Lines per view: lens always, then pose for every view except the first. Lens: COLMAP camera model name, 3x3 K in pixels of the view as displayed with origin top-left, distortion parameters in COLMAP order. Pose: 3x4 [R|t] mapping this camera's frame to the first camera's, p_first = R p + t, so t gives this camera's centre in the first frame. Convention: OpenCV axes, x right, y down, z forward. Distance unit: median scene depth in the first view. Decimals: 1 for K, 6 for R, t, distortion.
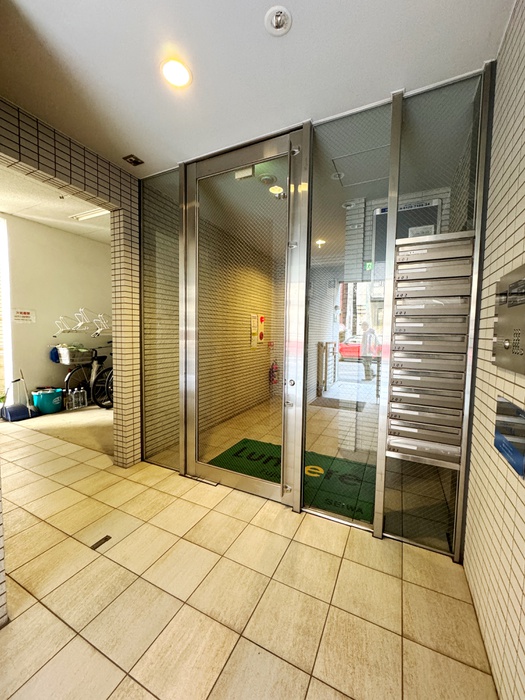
lens RADIAL K [[278.3, 0, 262.4], [0, 278.3, 349.6], [0, 0, 1]] dist [-0.001227, -0.000033]
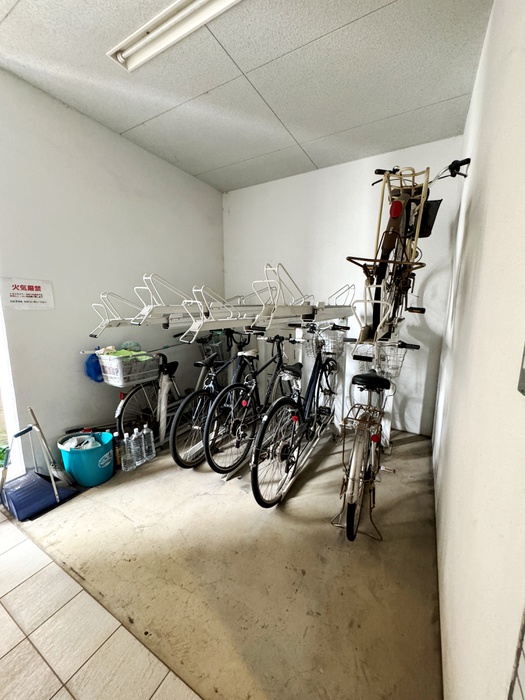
lens RADIAL K [[278.3, 0, 262.6], [0, 278.3, 350.3], [0, 0, 1]] dist [-0.001227, -0.000033]
pose [[0.997821, -0.005033, -0.065788, -0.395314], [0.011064, 0.995731, 0.091633, -0.059492], [0.065046, -0.092161, 0.993617, 0.502815]]
